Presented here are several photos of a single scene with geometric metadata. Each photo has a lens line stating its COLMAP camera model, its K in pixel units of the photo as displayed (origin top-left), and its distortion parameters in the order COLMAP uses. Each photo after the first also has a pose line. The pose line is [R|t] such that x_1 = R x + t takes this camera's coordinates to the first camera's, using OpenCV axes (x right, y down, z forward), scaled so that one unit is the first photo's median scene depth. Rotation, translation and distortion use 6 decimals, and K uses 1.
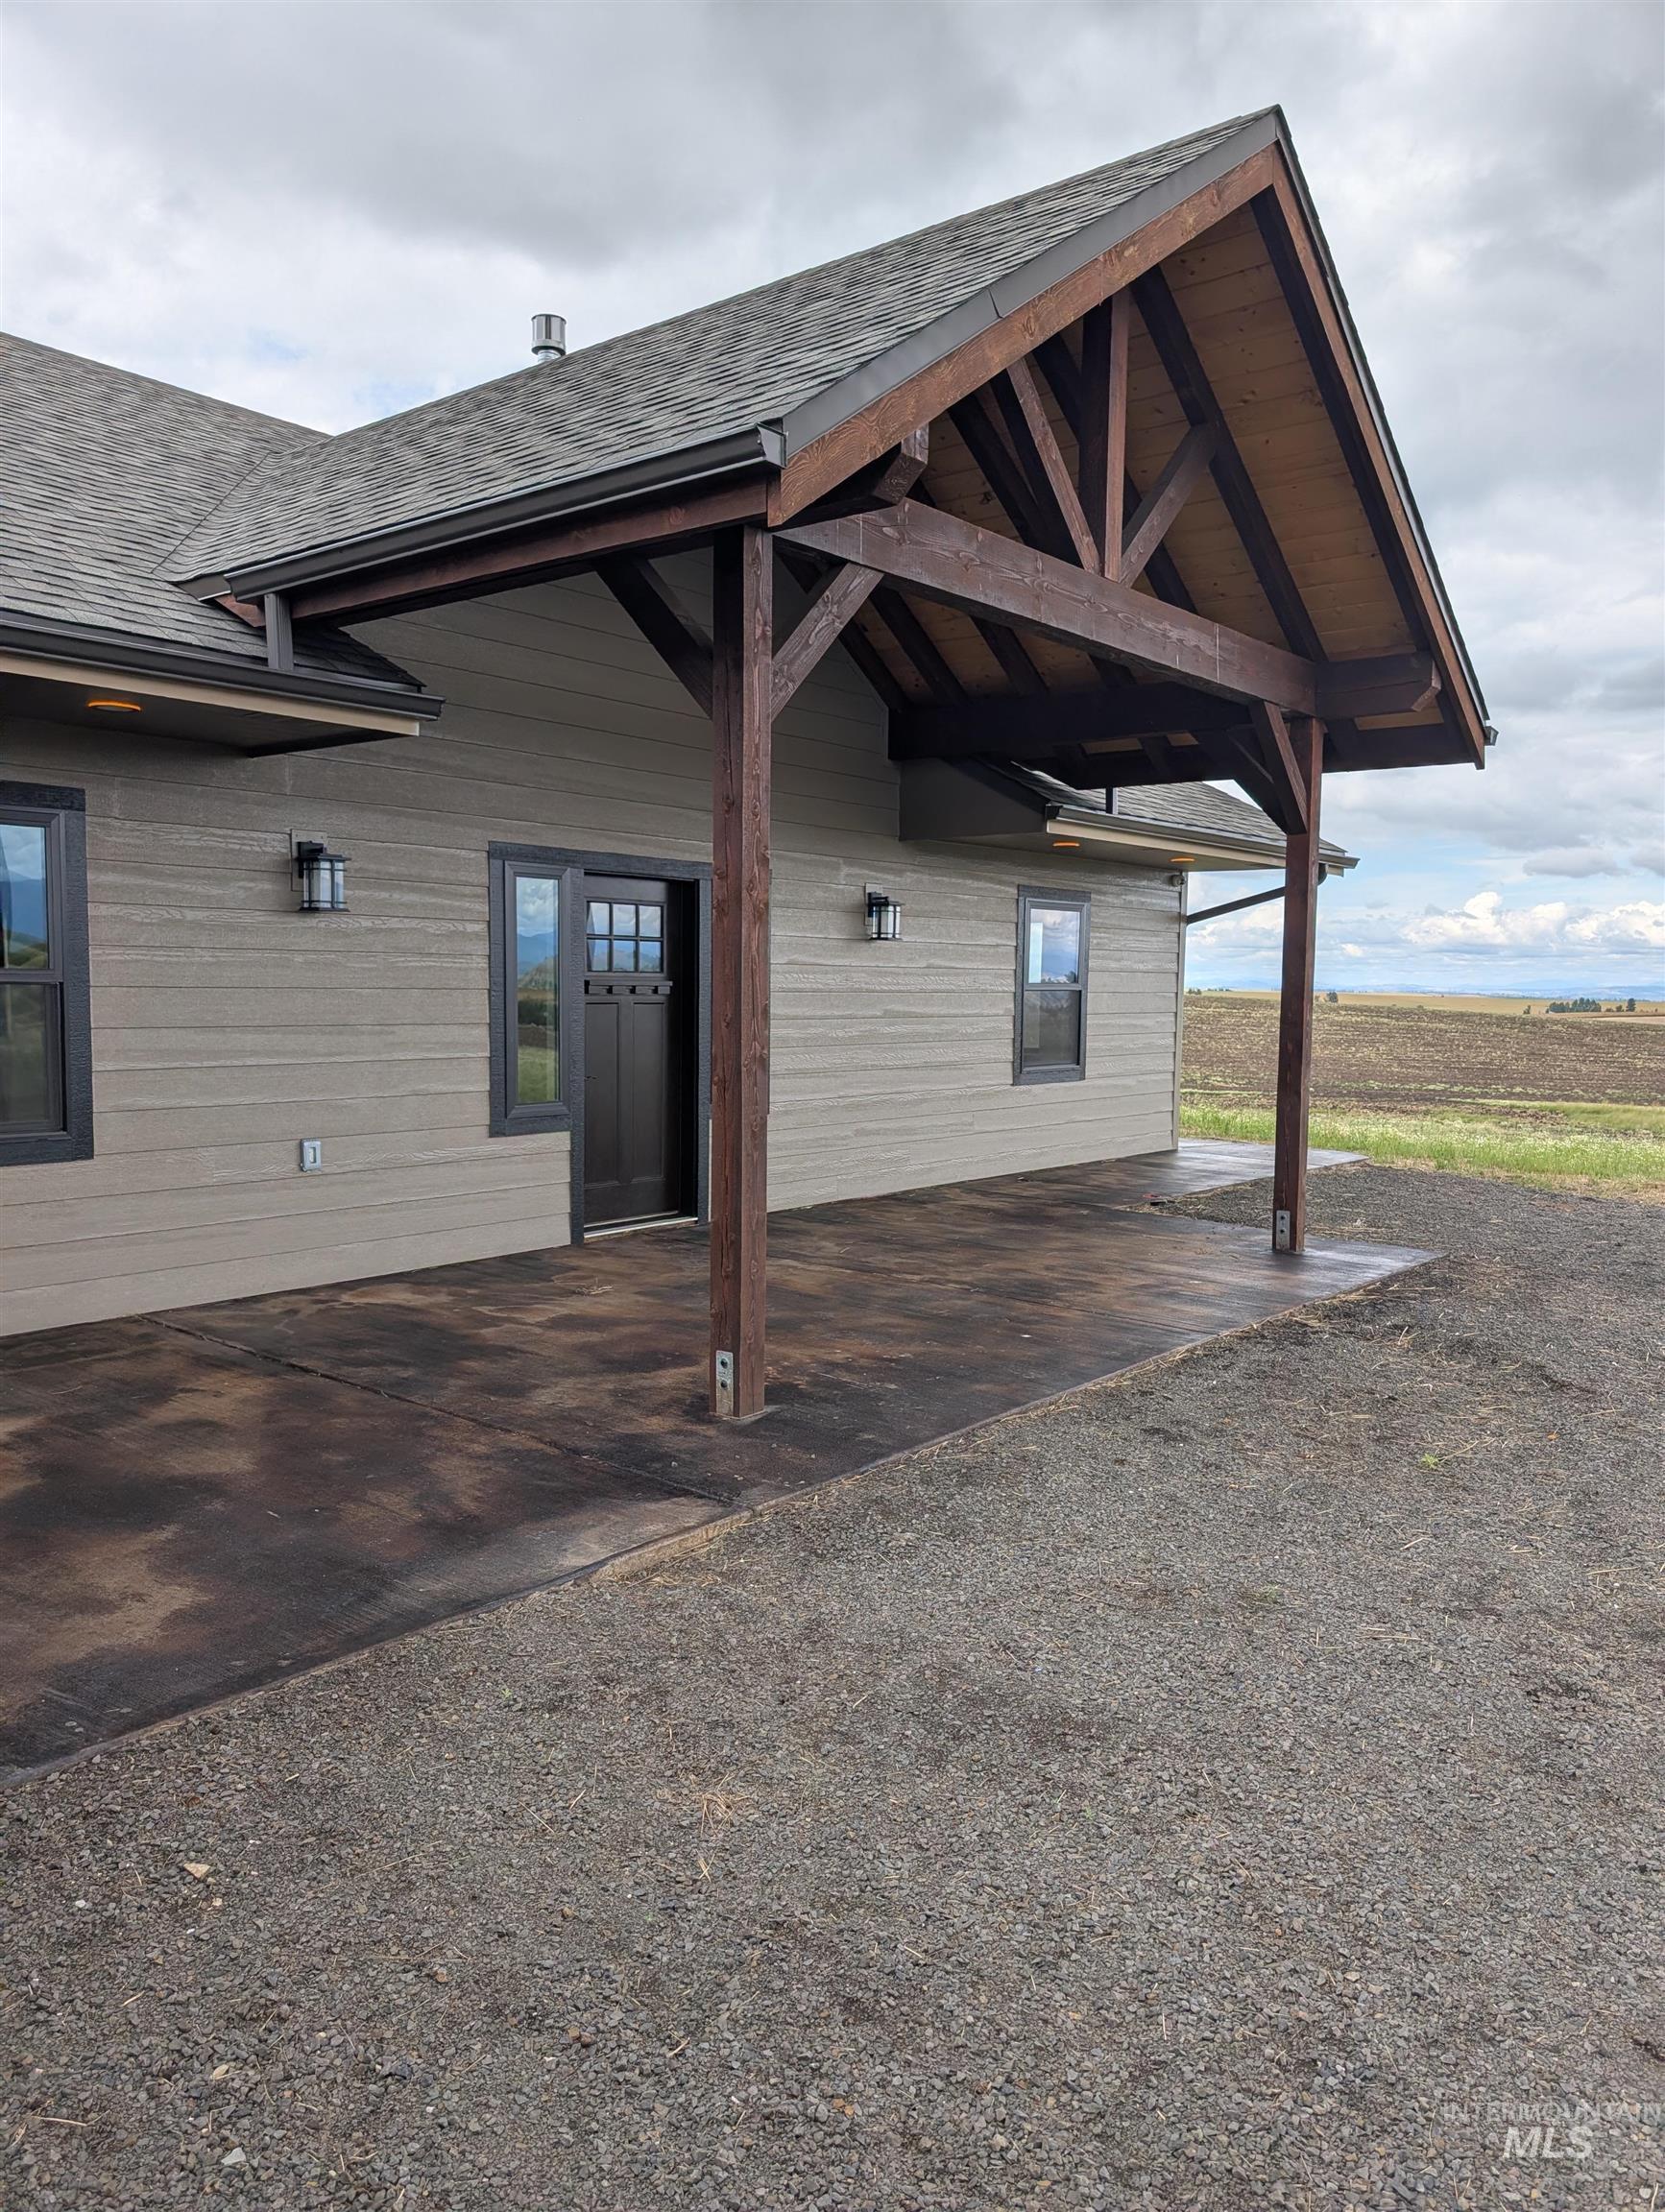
lens RADIAL K [[1593.0, 0, 823.8], [0, 1593.0, 1104.4], [0, 0, 1]] dist [0.035702, -0.032658]
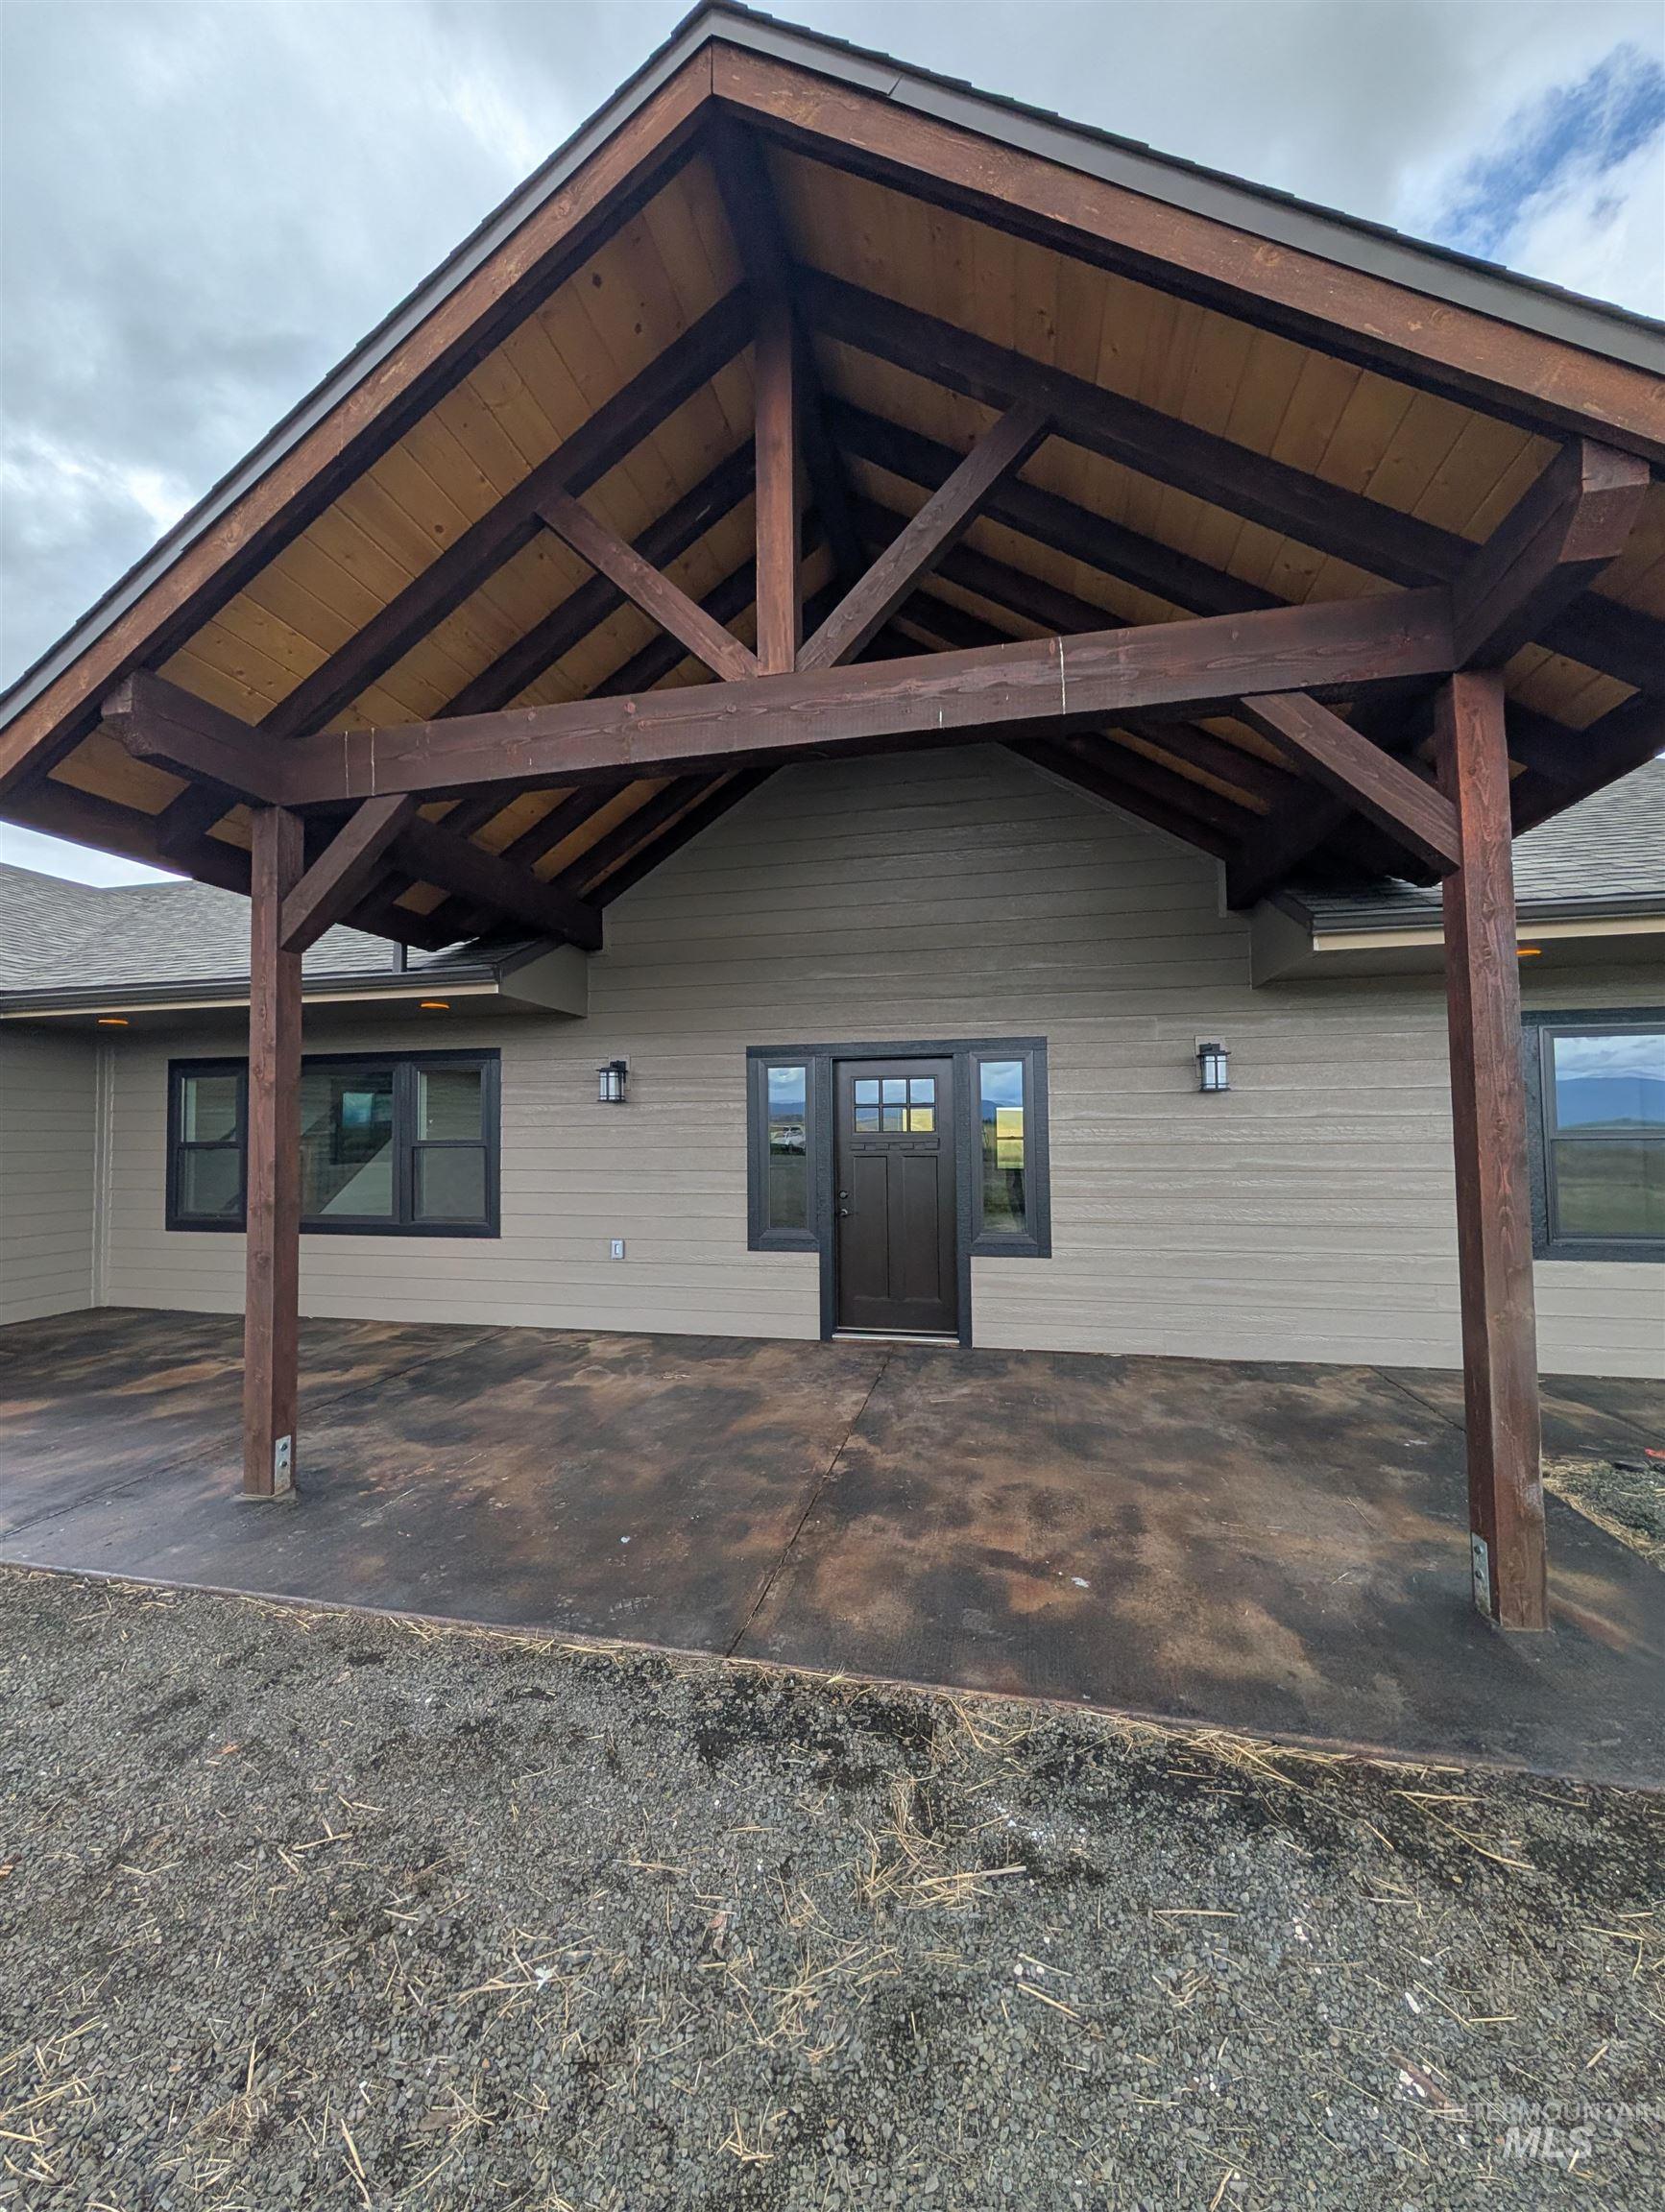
lens RADIAL K [[836.3, 0, 819.4], [0, 836.3, 1099.6], [0, 0, 1]] dist [-0.000254, 0.000214]
pose [[0.446795, -0.055252, -0.892929, 0.492516], [-0.054982, 0.994509, -0.089049, -0.050448], [0.892945, 0.088882, 0.441304, 0.712160]]
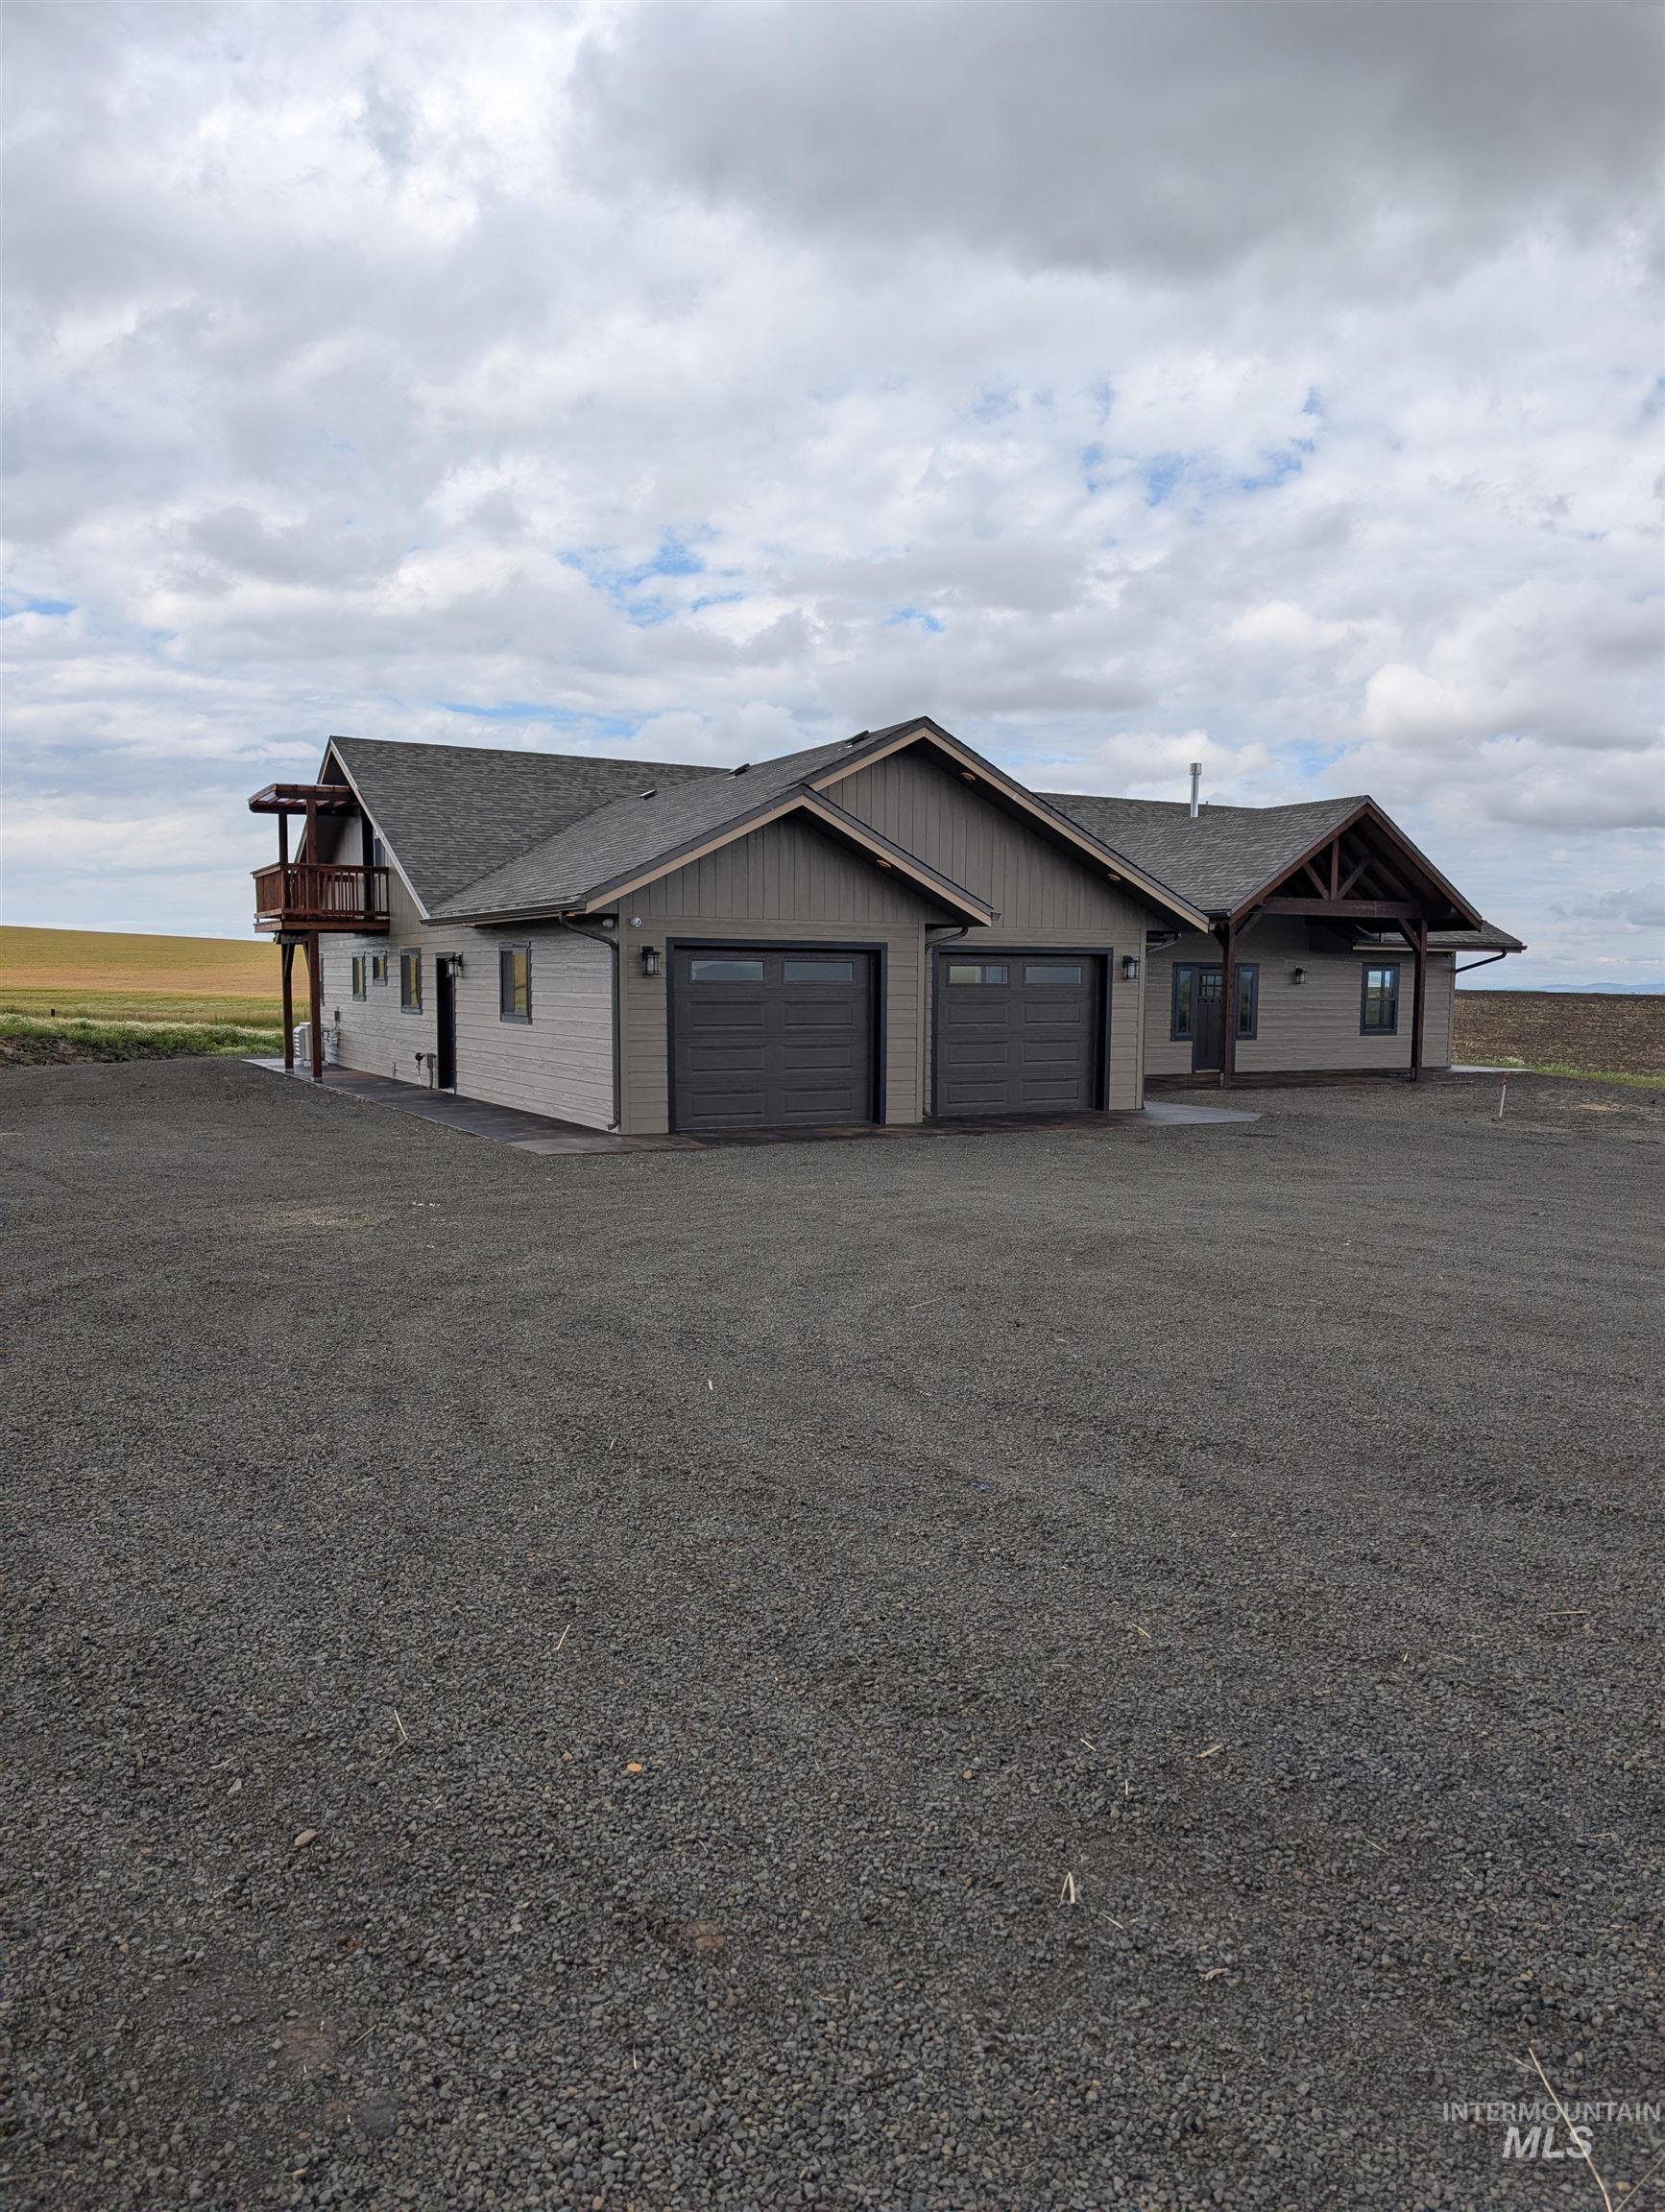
lens RADIAL K [[1593.0, 0, 821.8], [0, 1593.0, 1114.6], [0, 0, 1]] dist [0.035702, -0.032658]
pose [[0.922174, 0.025704, -0.385921, 0.476198], [-0.025500, 0.999659, 0.005648, 0.189774], [0.385935, 0.004633, 0.922514, -2.717177]]
